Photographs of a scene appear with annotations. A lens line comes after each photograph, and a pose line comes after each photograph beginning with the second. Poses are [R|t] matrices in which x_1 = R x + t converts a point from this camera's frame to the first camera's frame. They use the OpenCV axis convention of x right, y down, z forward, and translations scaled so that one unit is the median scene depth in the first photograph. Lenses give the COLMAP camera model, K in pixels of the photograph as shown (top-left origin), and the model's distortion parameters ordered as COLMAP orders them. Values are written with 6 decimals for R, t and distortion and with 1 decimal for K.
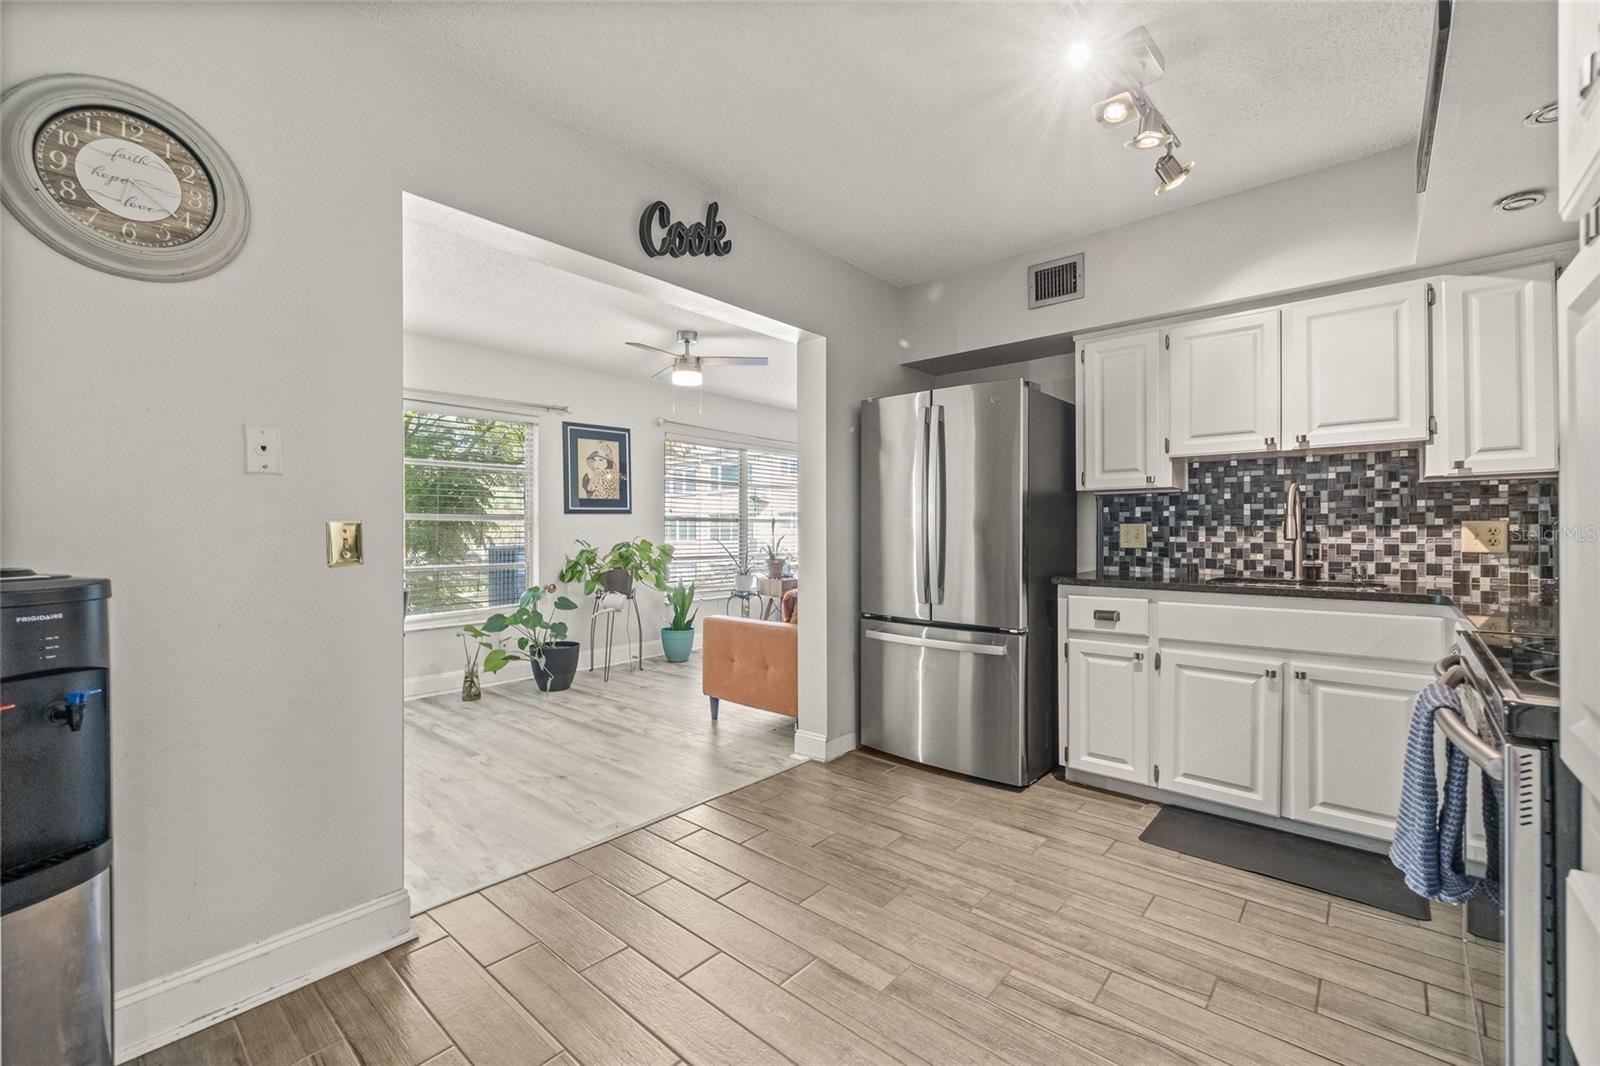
lens RADIAL K [[670.0, 0, 796.7], [0, 670.0, 528.8], [0, 0, 1]] dist [0.000139, 0.000178]
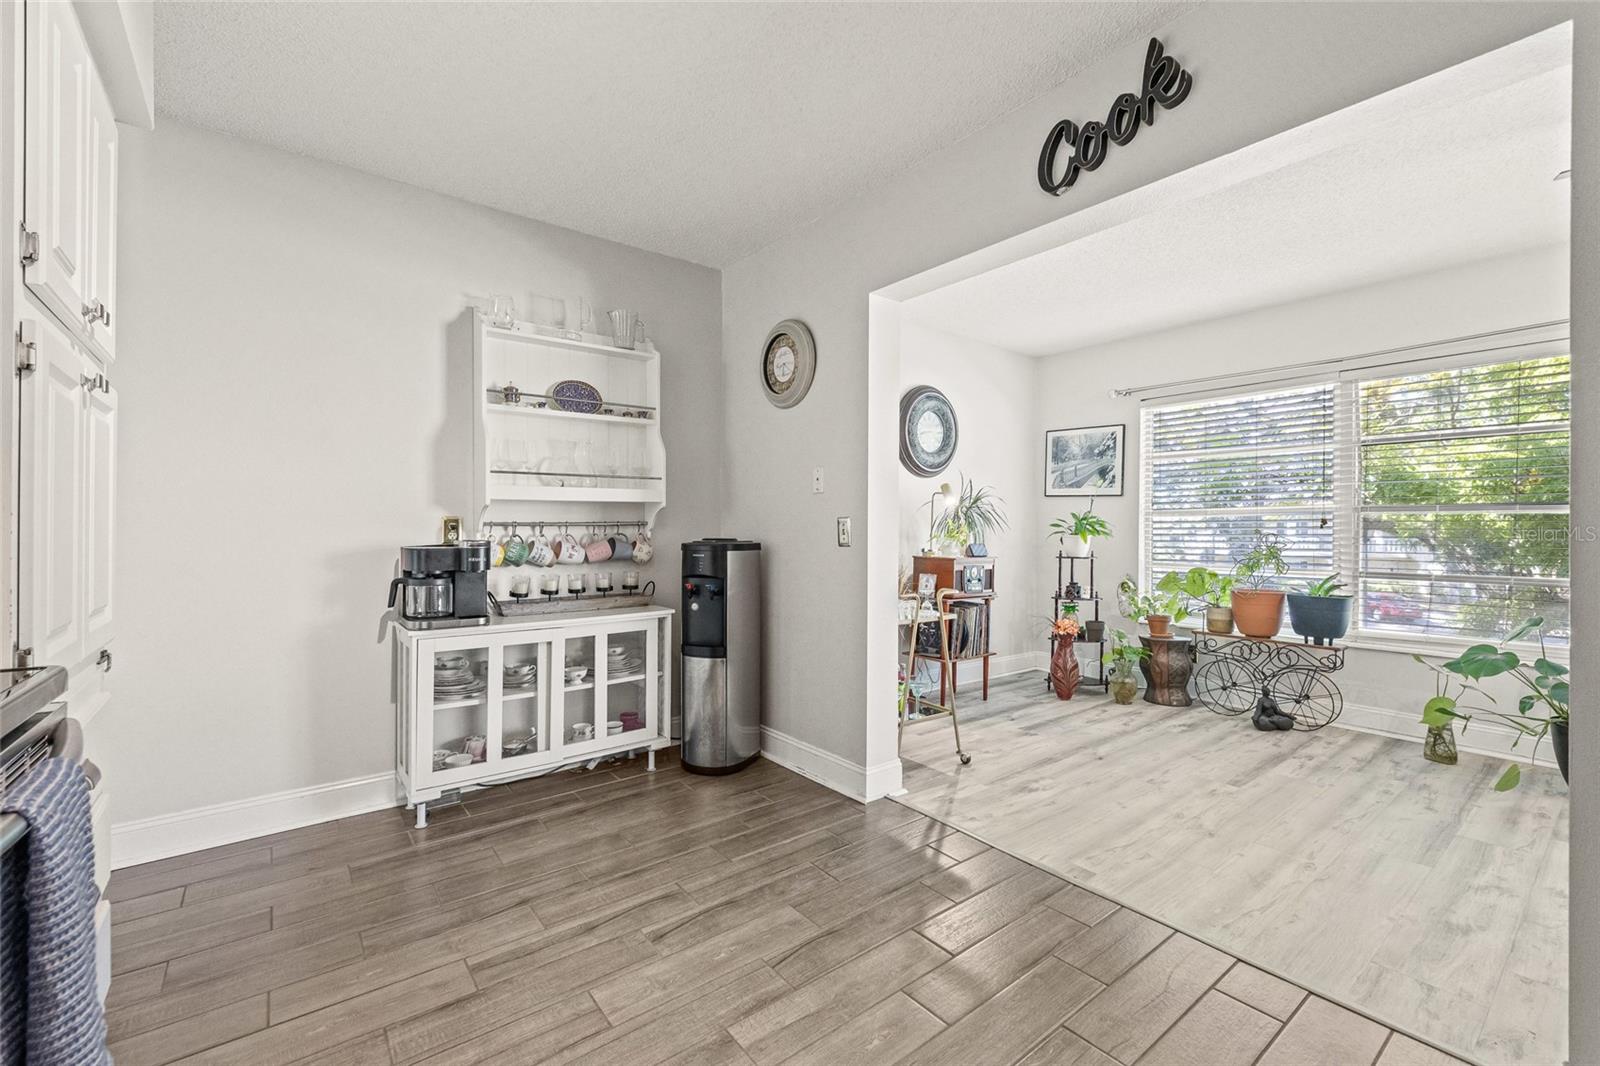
lens RADIAL K [[678.0, 0, 793.9], [0, 678.0, 525.6], [0, 0, 1]] dist [0.000817, 0.000133]
pose [[-0.193687, -0.000480, -0.981063, 0.552898], [-0.000740, 1.000000, -0.000343, 0.003793], [0.981063, 0.000659, -0.193687, 0.691130]]
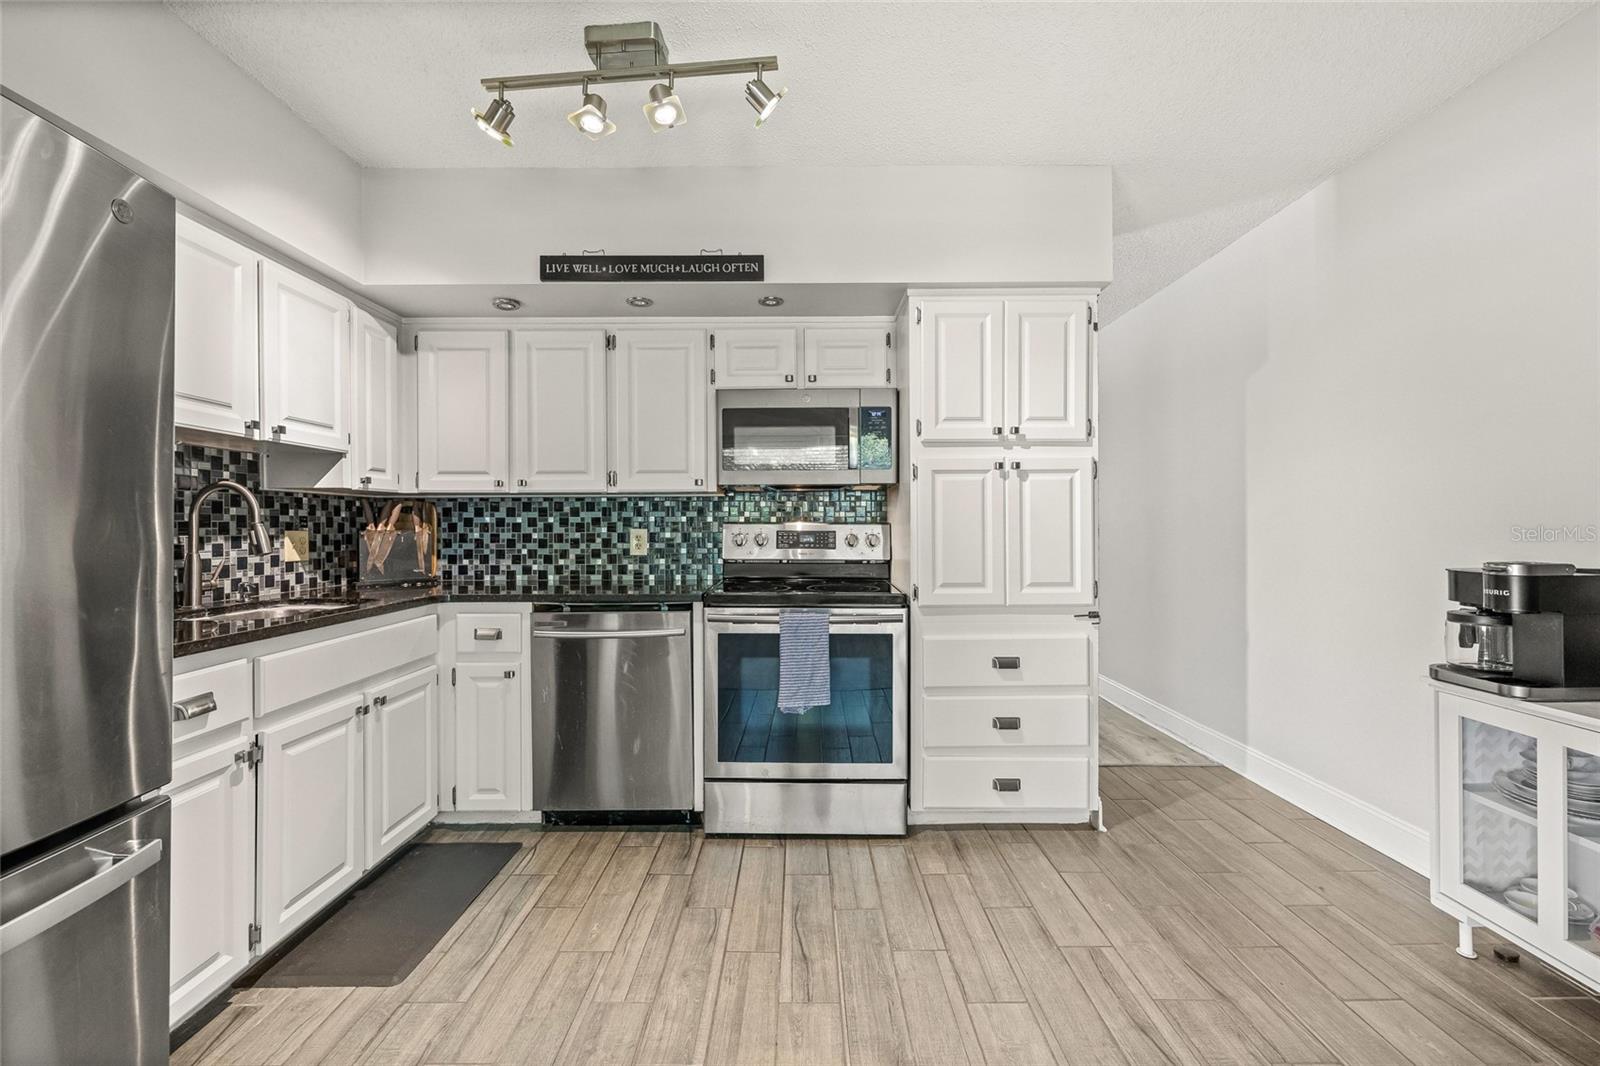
lens RADIAL K [[670.0, 0, 796.7], [0, 670.0, 528.8], [0, 0, 1]] dist [0.000139, 0.000178]
pose [[-0.656080, 0.004864, 0.754676, -0.236917], [0.006399, 0.999979, -0.000882, -0.007726], [-0.754665, 0.004251, -0.656097, 0.919470]]
